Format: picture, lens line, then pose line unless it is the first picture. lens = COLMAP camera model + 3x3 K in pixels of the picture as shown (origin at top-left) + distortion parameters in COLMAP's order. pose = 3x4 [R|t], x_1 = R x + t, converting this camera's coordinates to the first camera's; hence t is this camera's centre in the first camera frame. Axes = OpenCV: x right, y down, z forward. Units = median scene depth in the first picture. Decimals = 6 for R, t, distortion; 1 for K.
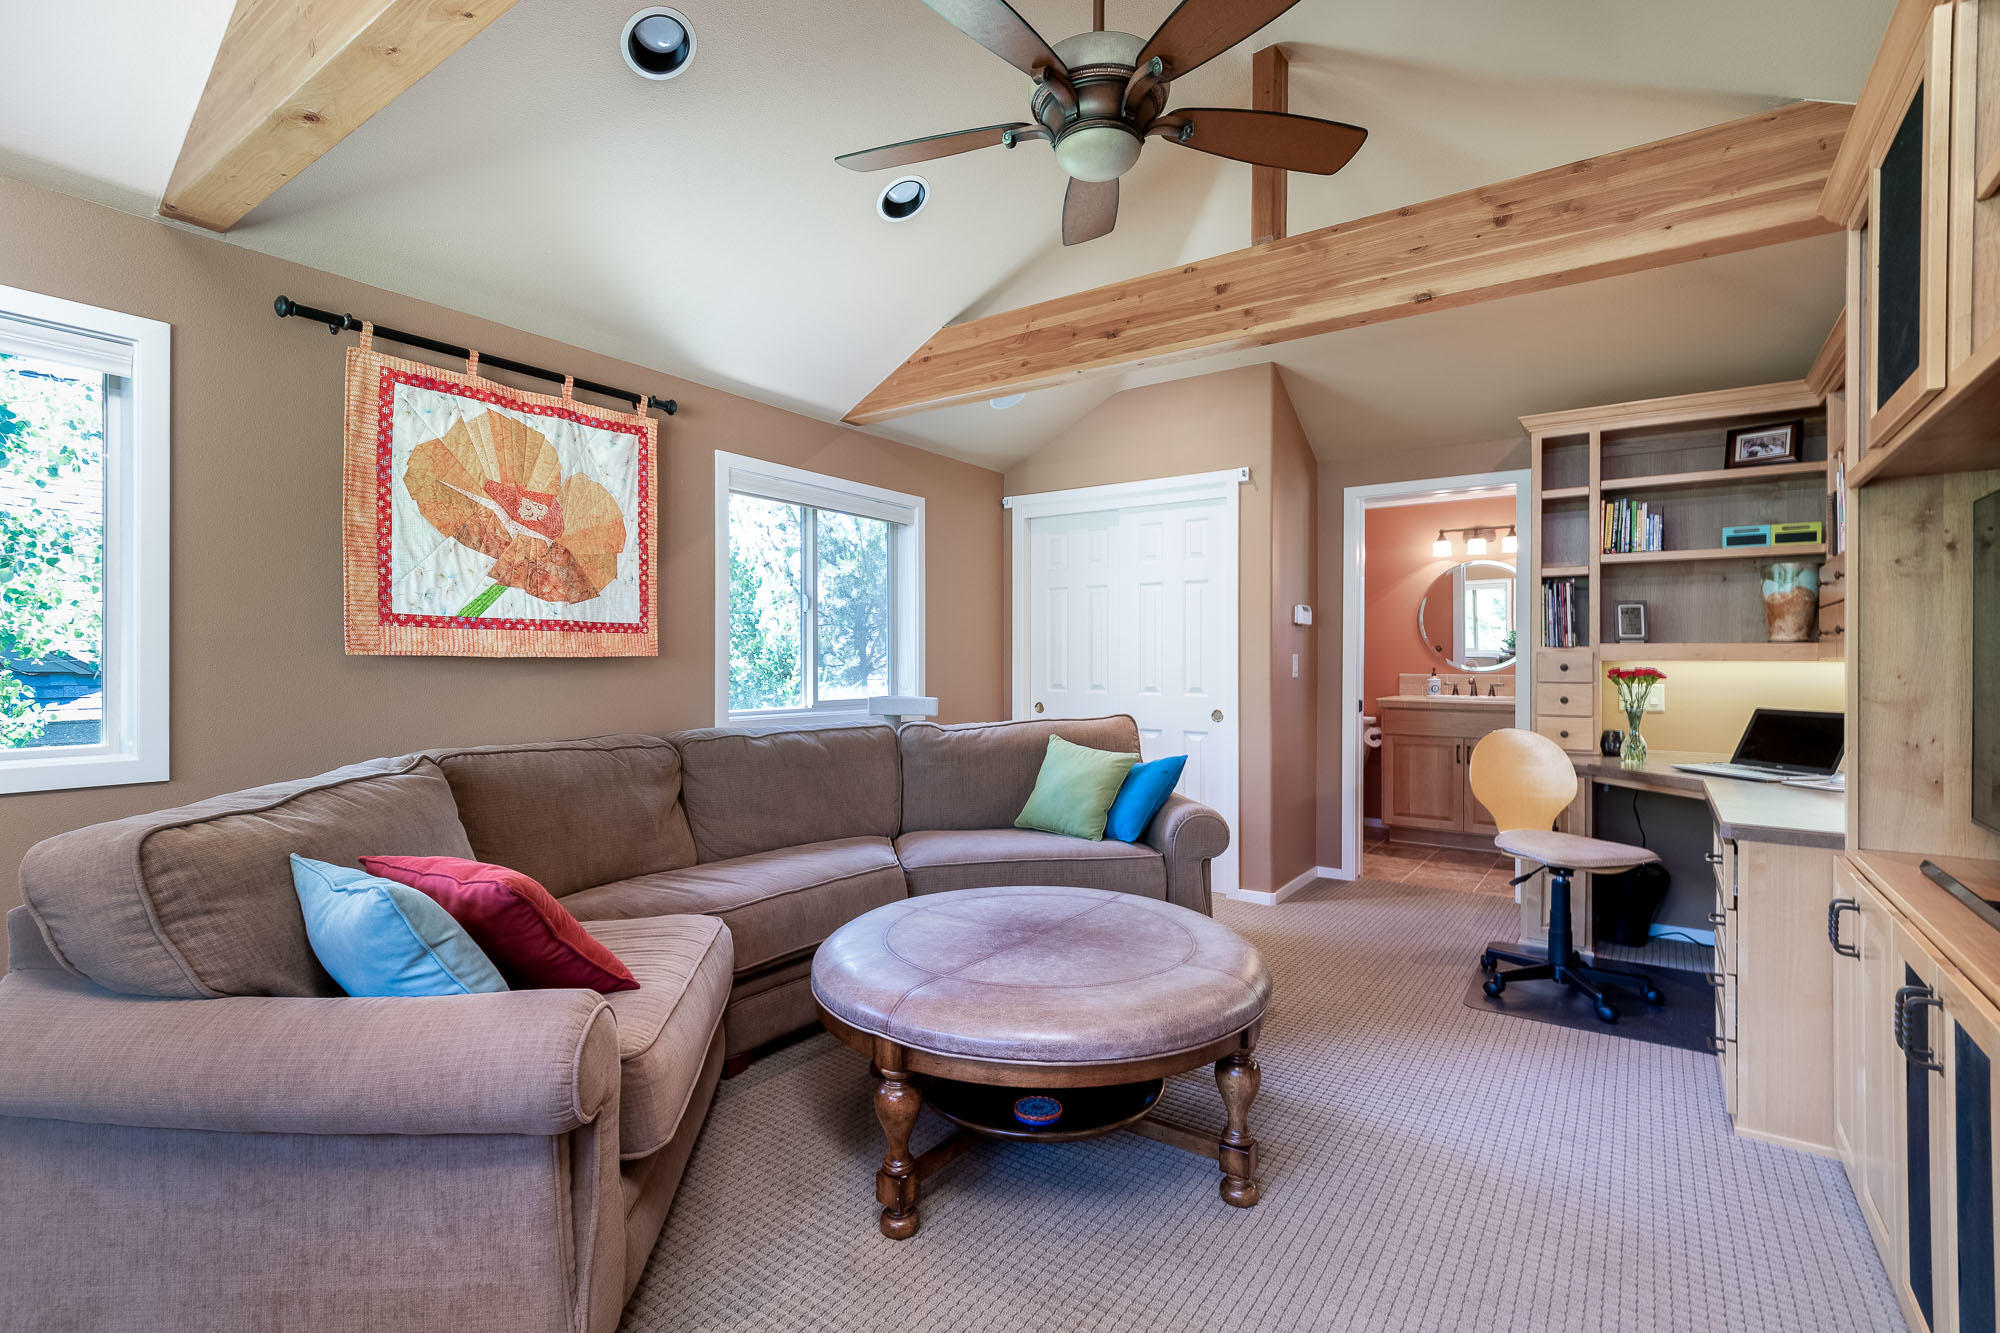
lens RADIAL K [[935.4, 0, 1001.3], [0, 935.4, 662.2], [0, 0, 1]] dist [0.004095, -0.000860]
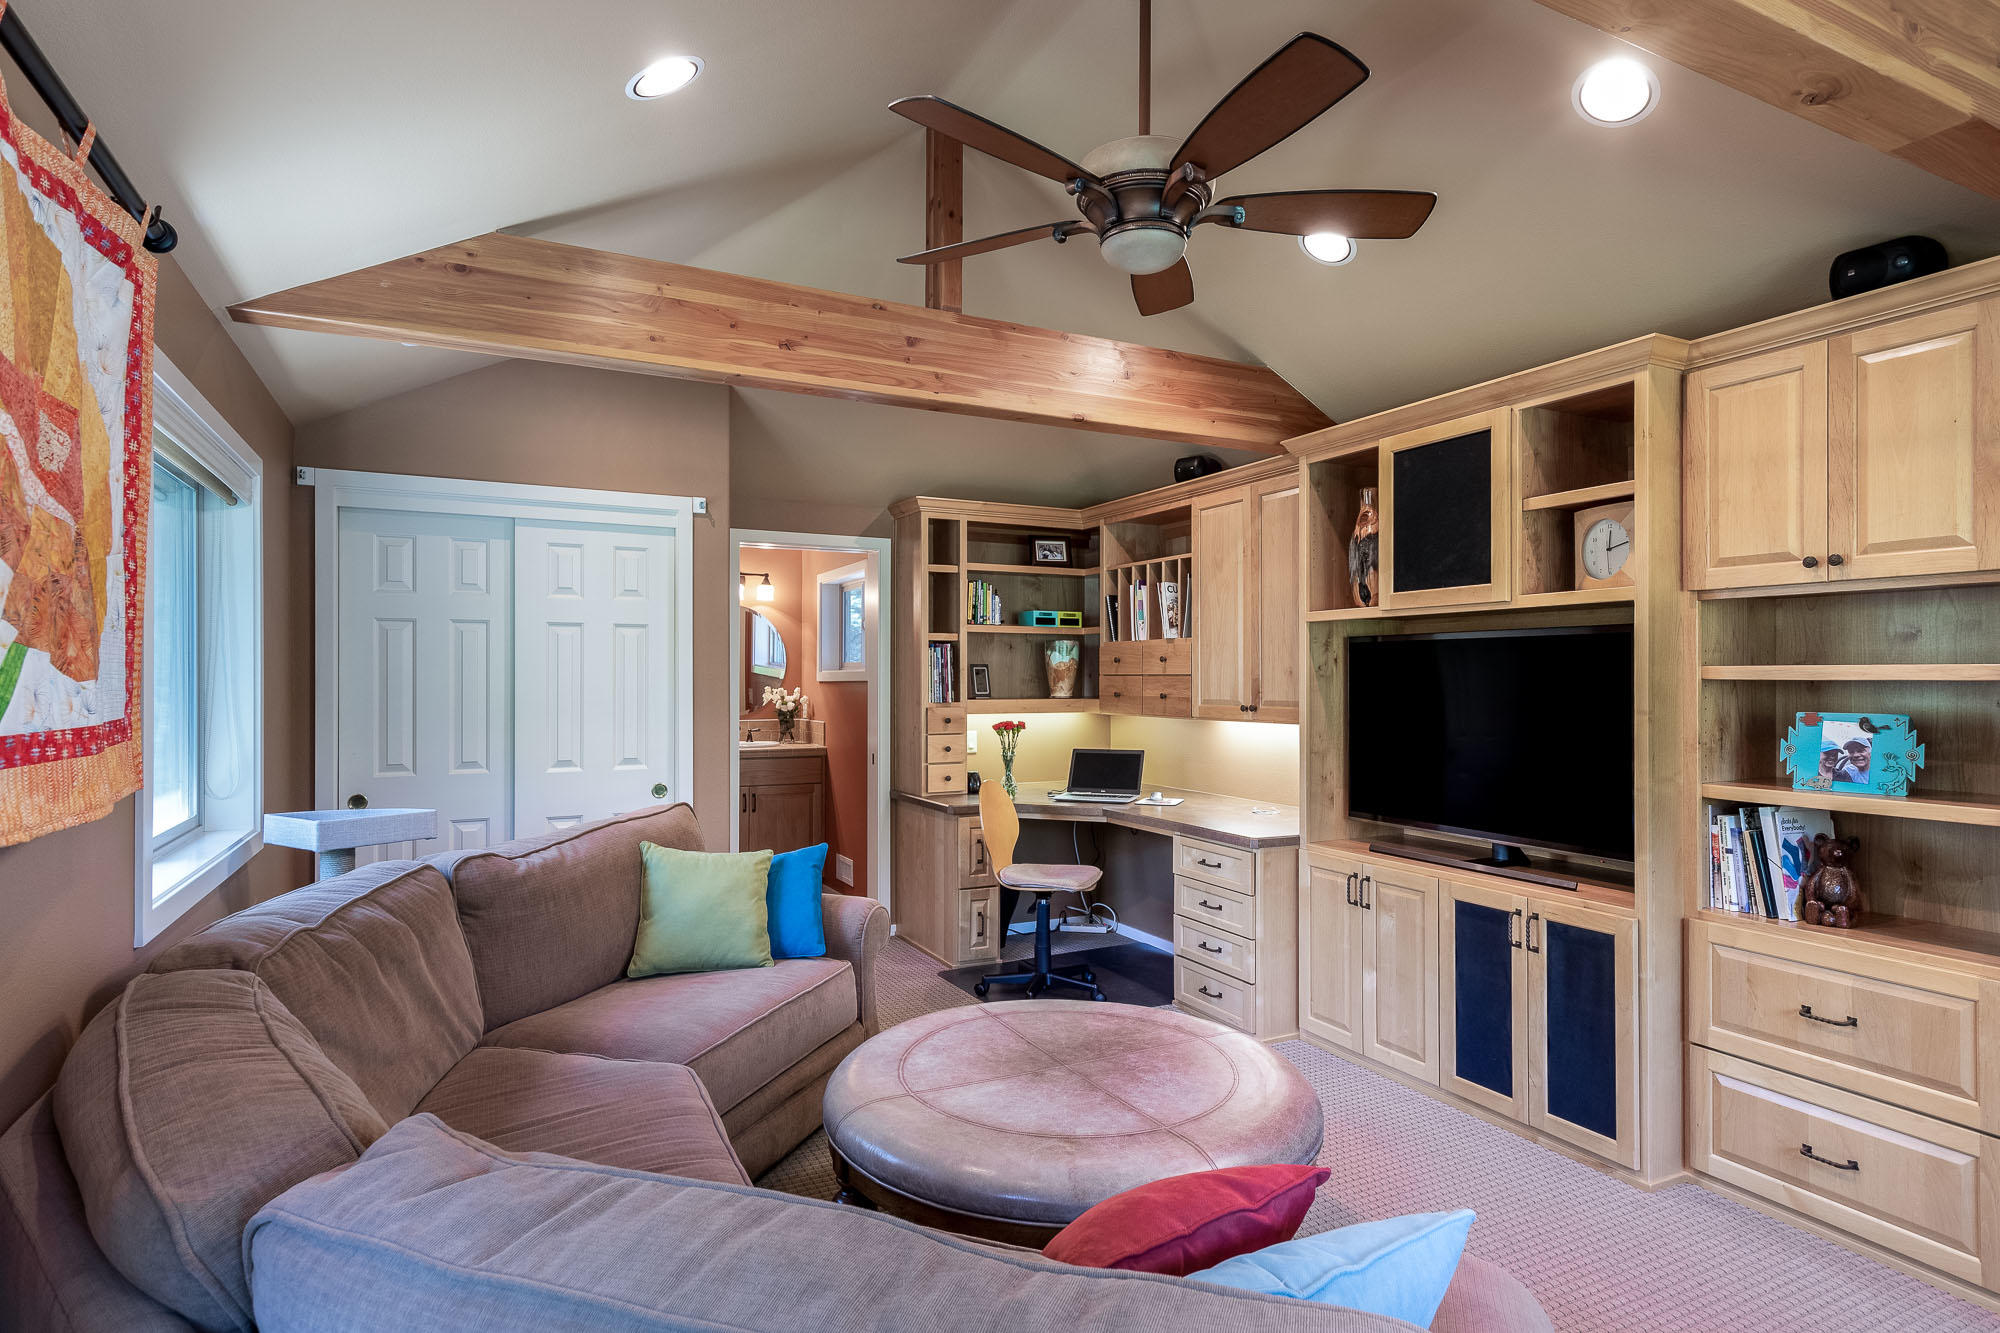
lens RADIAL K [[1061.5, 0, 1009.4], [0, 1061.5, 673.2], [0, 0, 1]] dist [0.006543, -0.000175]
pose [[0.456278, 0.002038, 0.889835, -0.567819], [-0.001513, 0.999998, -0.001514, -0.055236], [-0.889836, -0.000656, 0.456280, 0.363564]]
